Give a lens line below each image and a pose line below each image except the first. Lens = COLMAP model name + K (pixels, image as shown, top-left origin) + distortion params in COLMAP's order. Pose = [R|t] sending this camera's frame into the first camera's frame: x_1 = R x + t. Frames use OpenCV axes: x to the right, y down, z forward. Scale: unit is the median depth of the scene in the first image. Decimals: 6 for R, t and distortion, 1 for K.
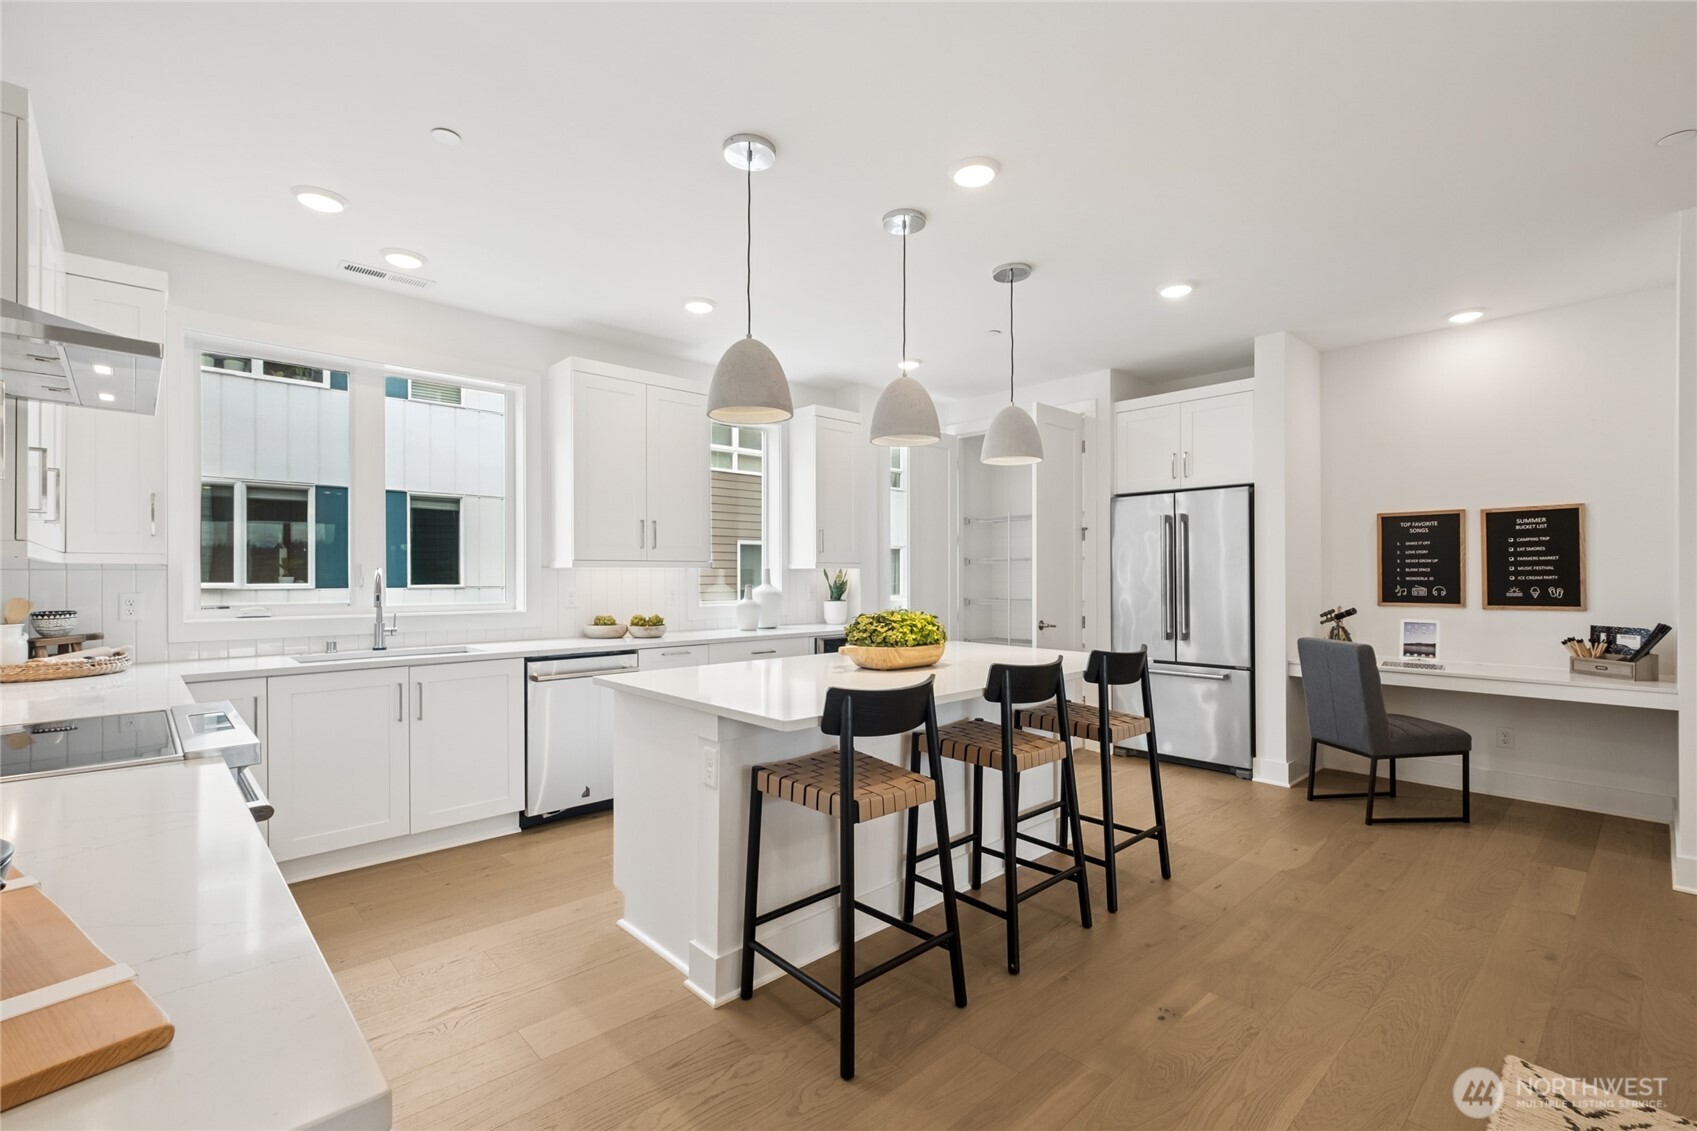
lens RADIAL K [[772.1, 0, 843.6], [0, 772.1, 572.9], [0, 0, 1]] dist [-0.000097, -0.000260]
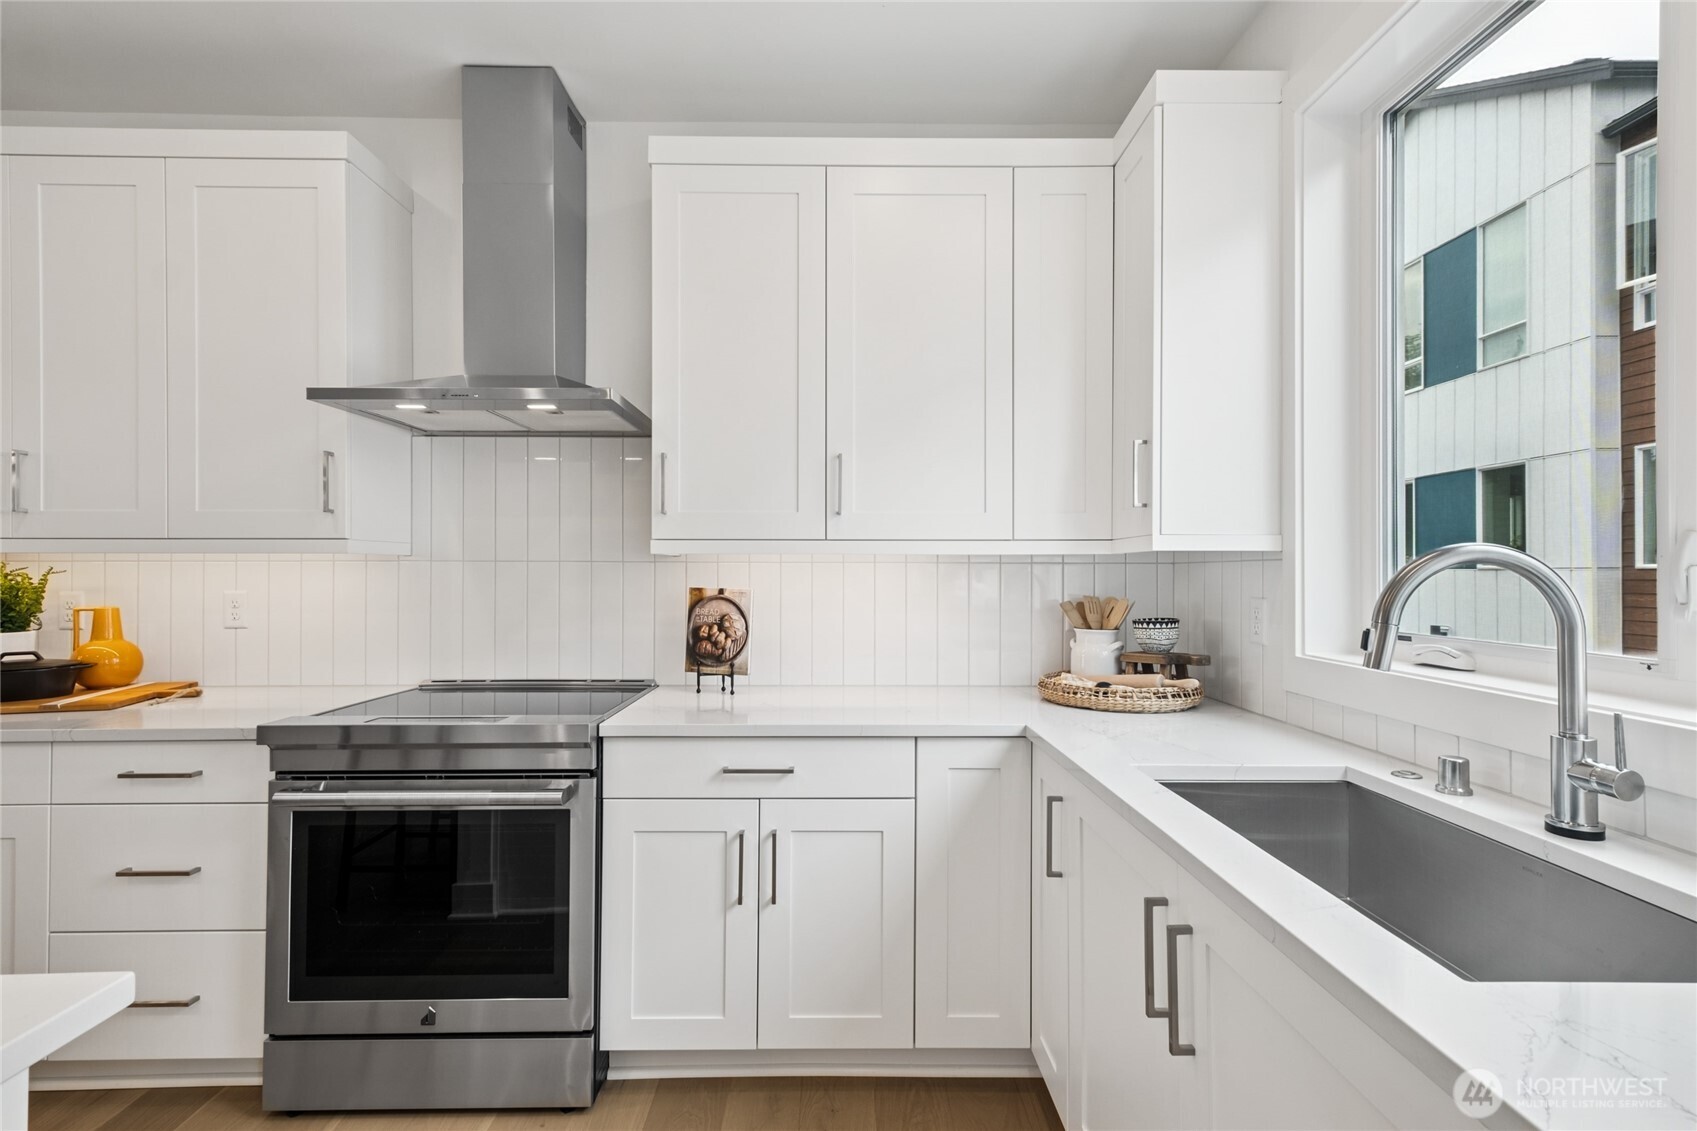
lens RADIAL K [[765.0, 0, 838.0], [0, 765.0, 569.4], [0, 0, 1]] dist [0.005321, -0.000130]
pose [[-0.675401, -0.007465, -0.737413, -0.175749], [0.000629, 0.999943, -0.010699, 0.006206], [0.737451, -0.007690, -0.675357, 0.794404]]
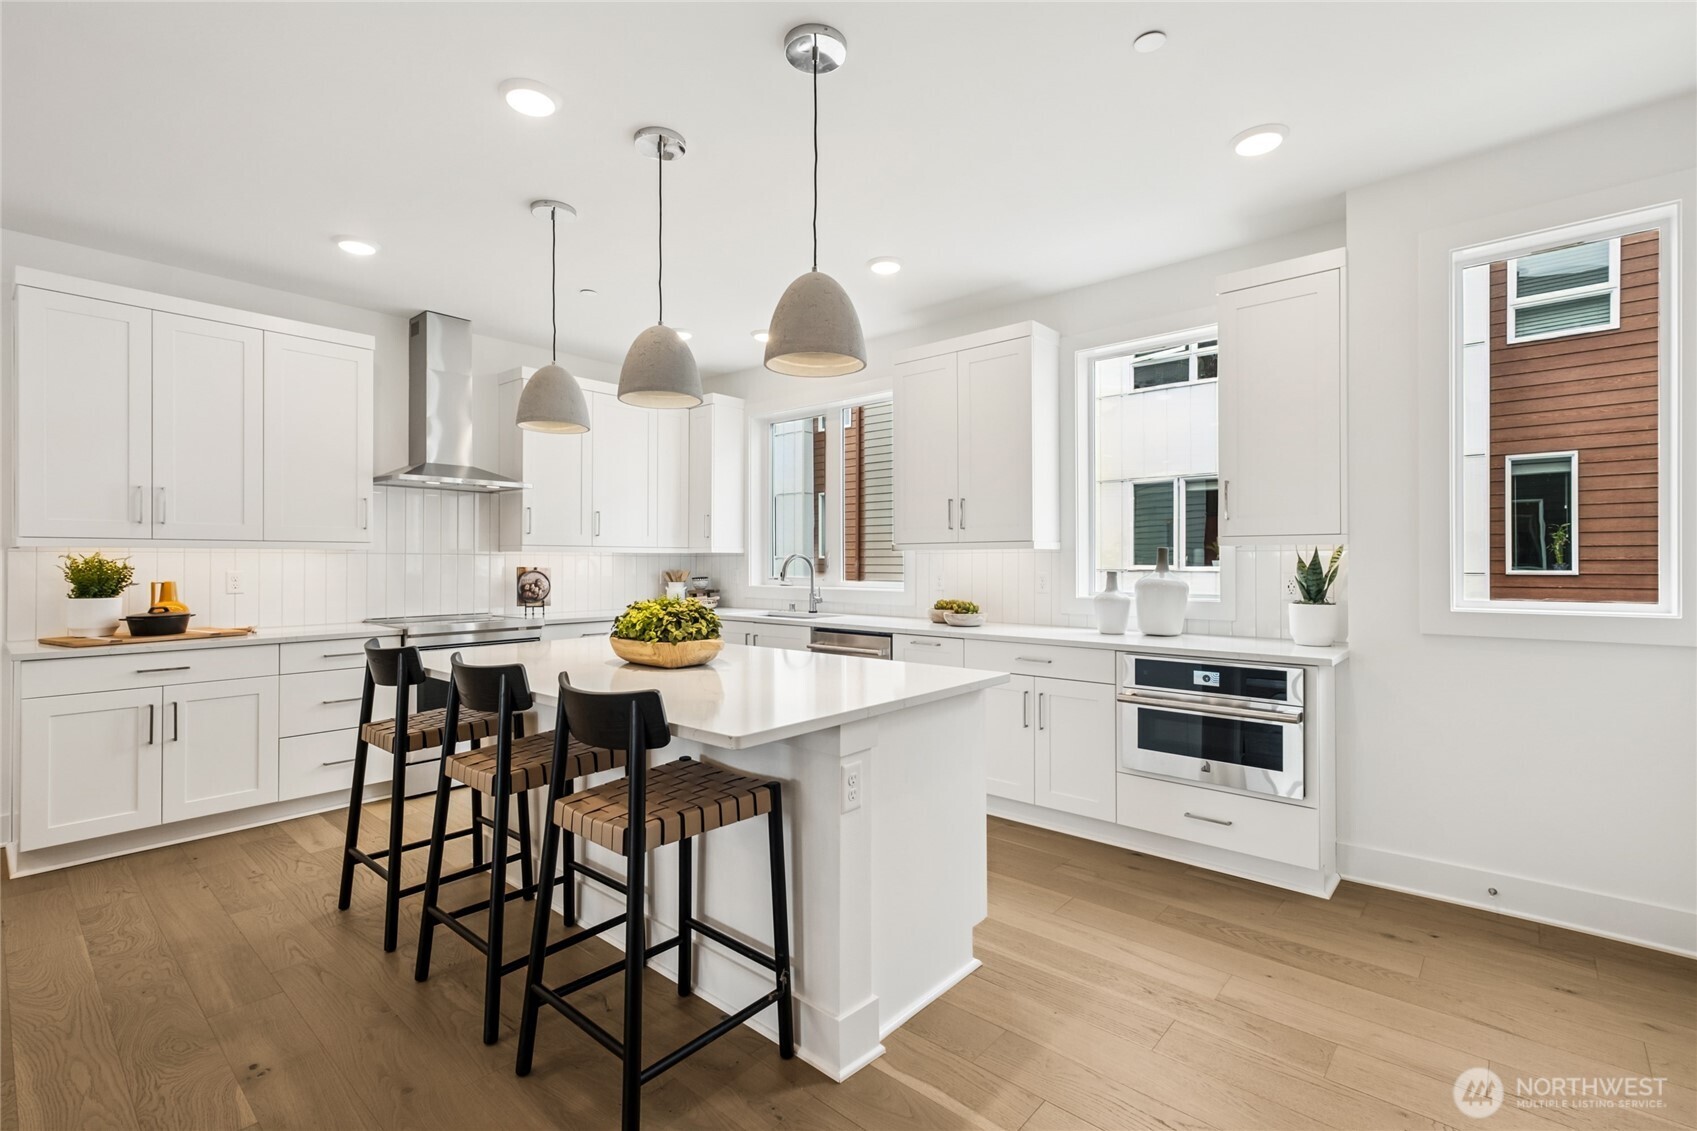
lens RADIAL K [[770.6, 0, 831.7], [0, 770.6, 560.4], [0, 0, 1]] dist [0.008442, 0.000226]
pose [[0.080831, 0.000893, -0.996727, 0.624397], [0.004168, 0.999991, 0.001234, 0.003543], [0.996719, -0.004254, 0.080826, 0.738337]]
